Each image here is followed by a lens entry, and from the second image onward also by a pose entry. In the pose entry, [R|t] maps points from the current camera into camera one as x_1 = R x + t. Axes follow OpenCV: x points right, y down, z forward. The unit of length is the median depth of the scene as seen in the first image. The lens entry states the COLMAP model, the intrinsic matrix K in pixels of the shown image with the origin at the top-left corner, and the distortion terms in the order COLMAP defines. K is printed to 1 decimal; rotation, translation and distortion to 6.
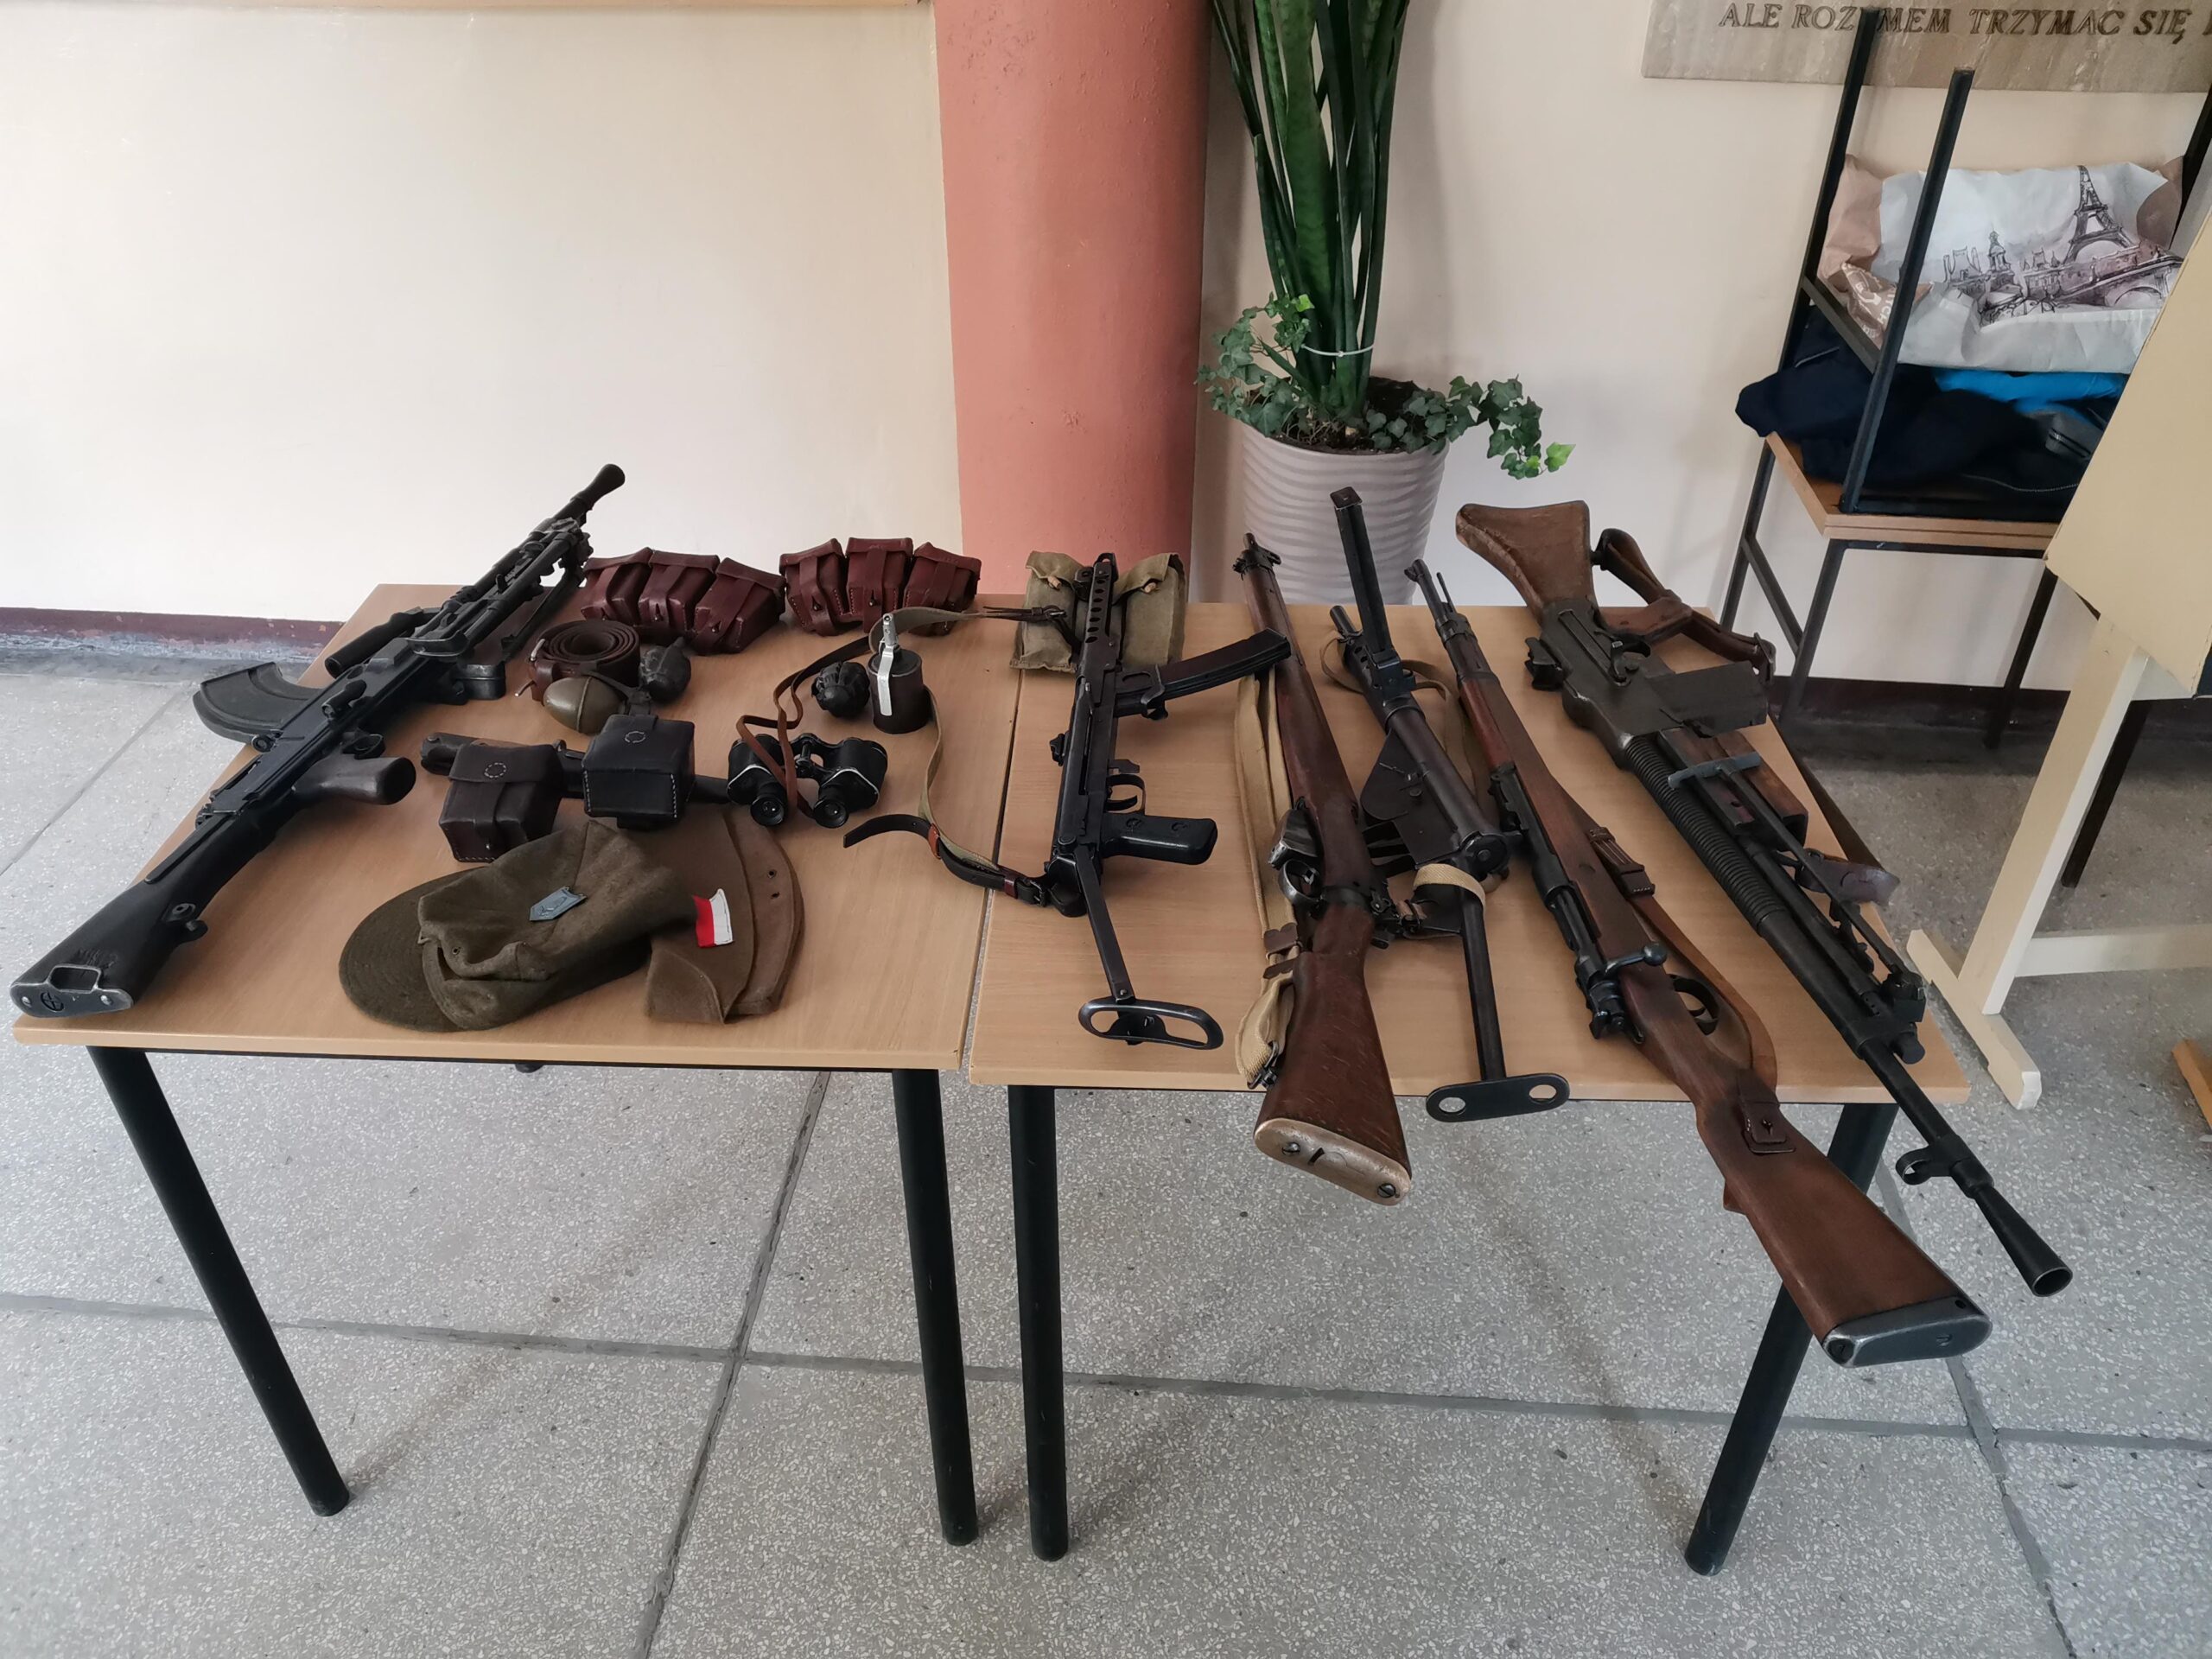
lens RADIAL K [[1676.3, 0, 1111.7], [0, 1676.3, 828.3], [0, 0, 1]] dist [-0.015084, -0.003485]
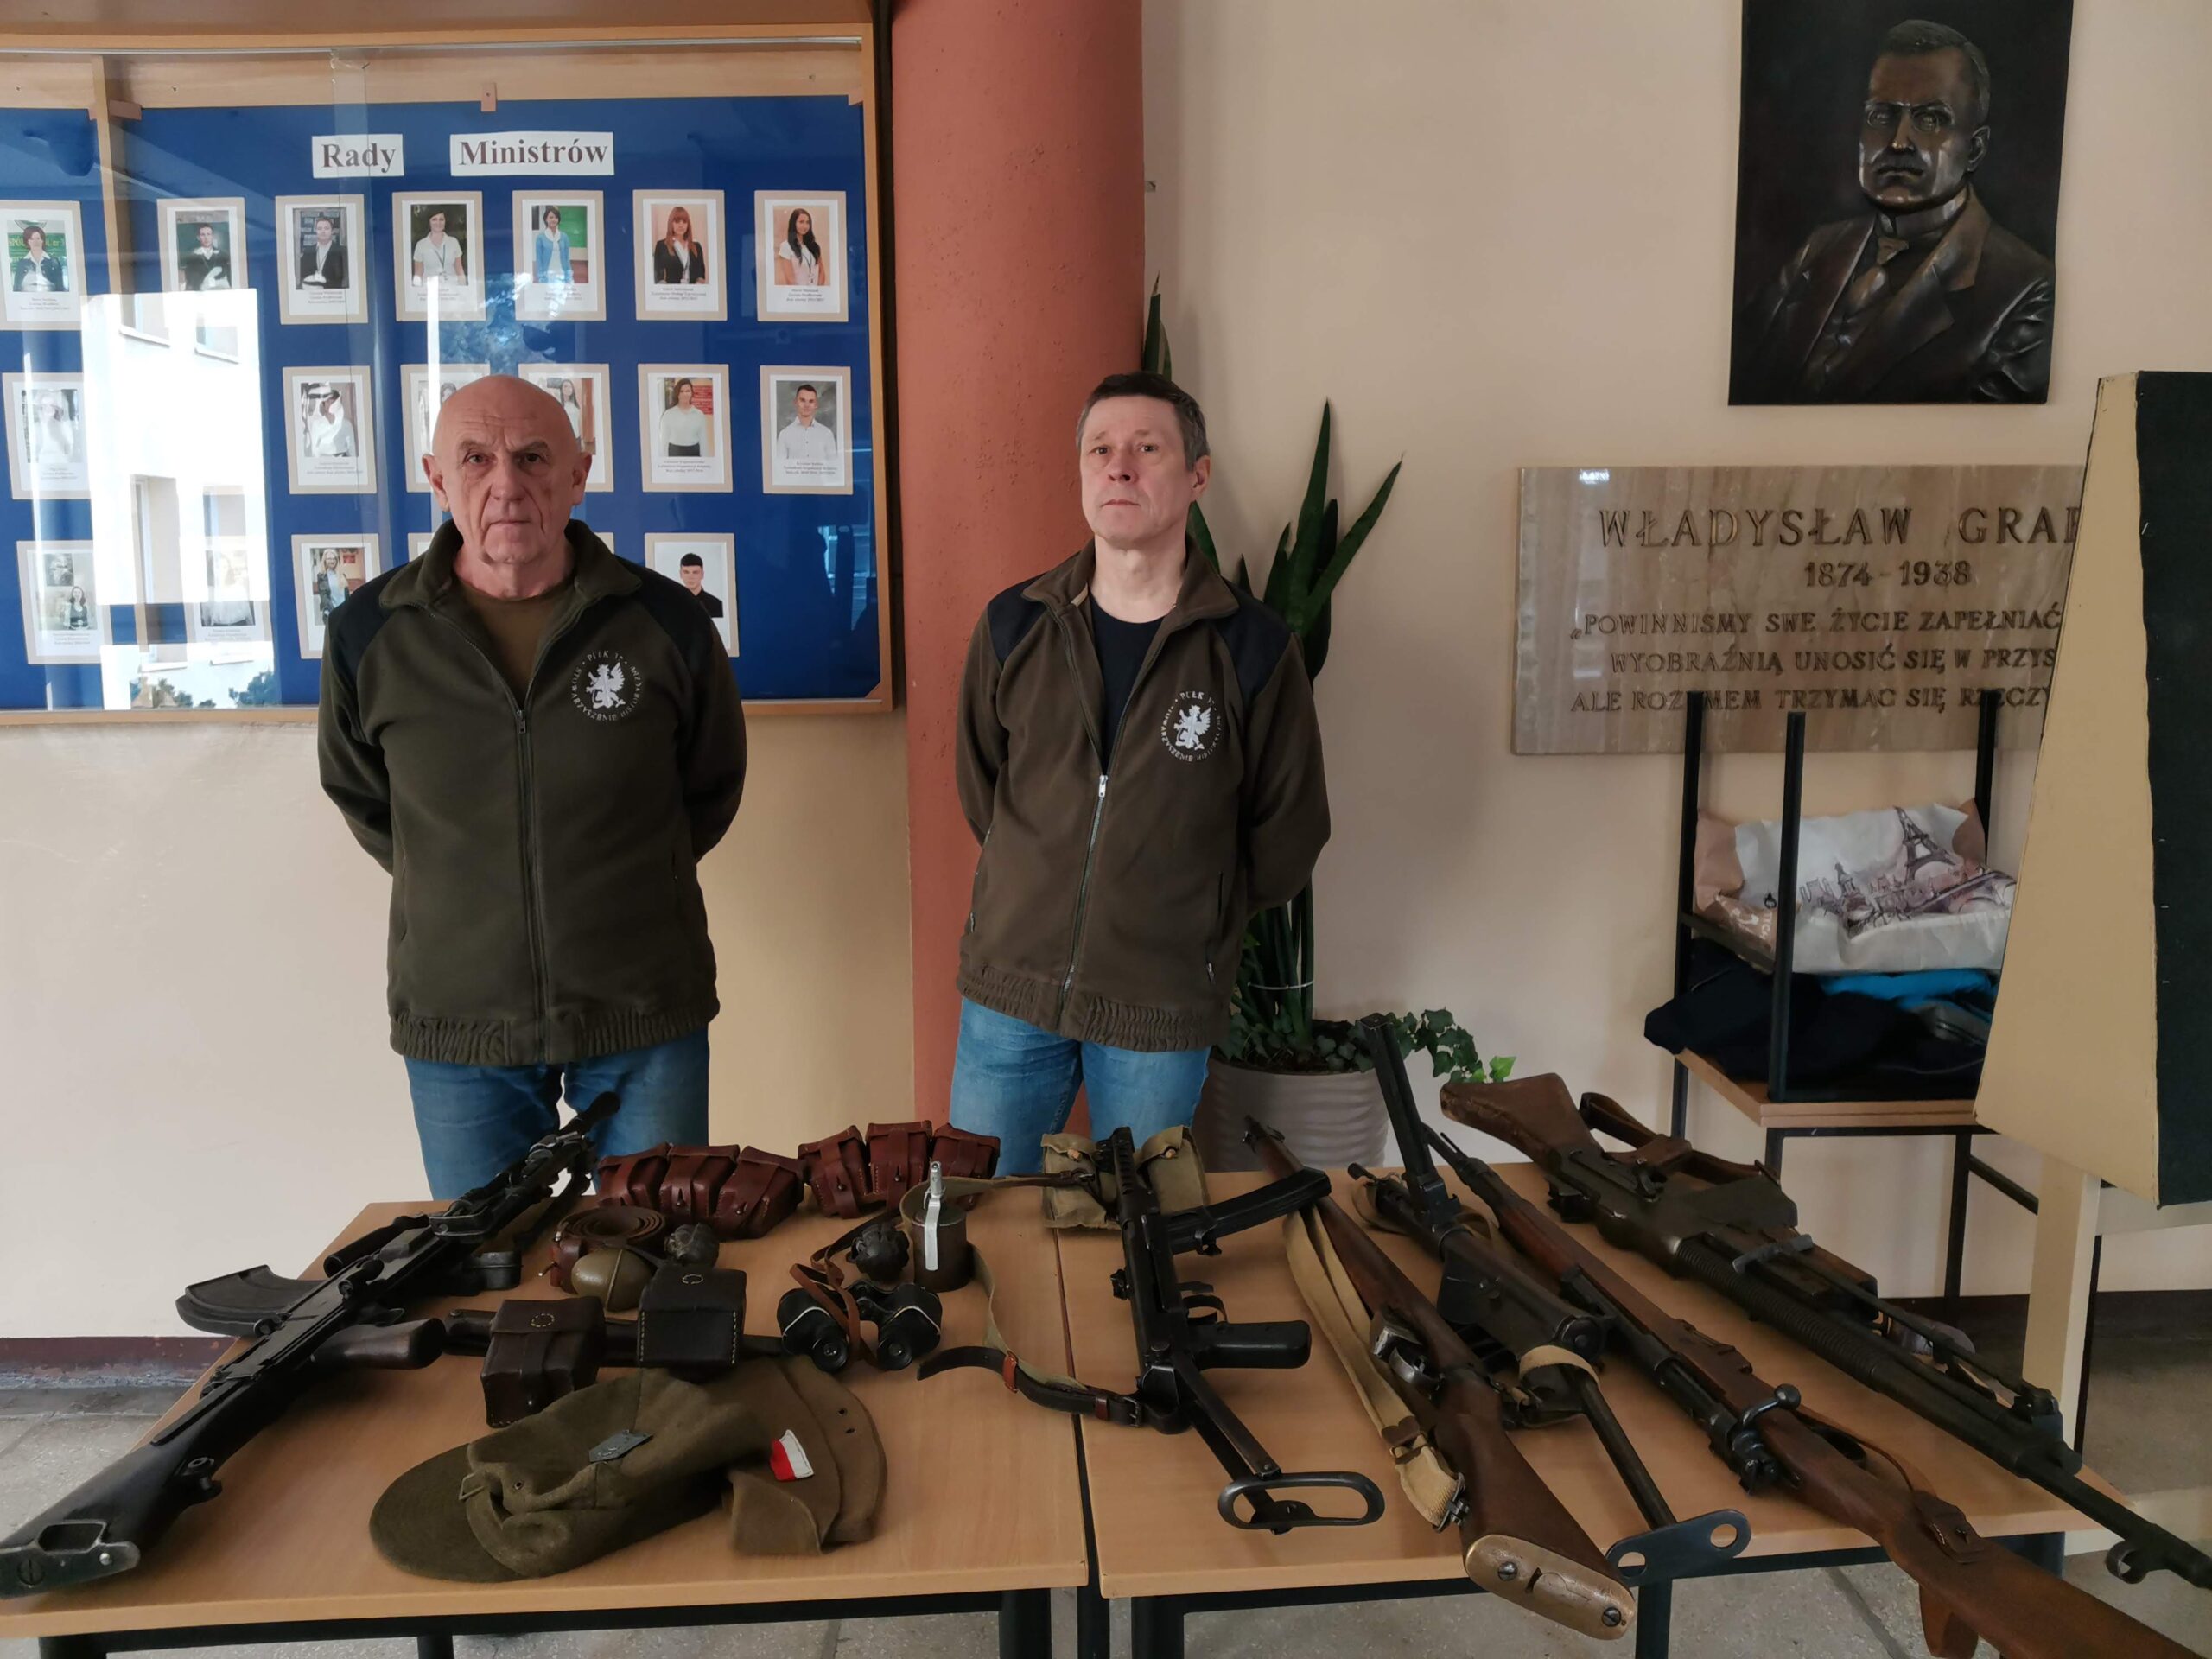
lens RADIAL K [[1676.3, 0, 1099.5], [0, 1676.3, 829.3], [0, 0, 1]] dist [-0.015084, -0.003485]
pose [[0.994698, -0.028328, 0.098862, -0.120799], [0.069834, 0.891747, -0.447114, 0.137909], [-0.075494, 0.451647, 0.888997, 0.012843]]
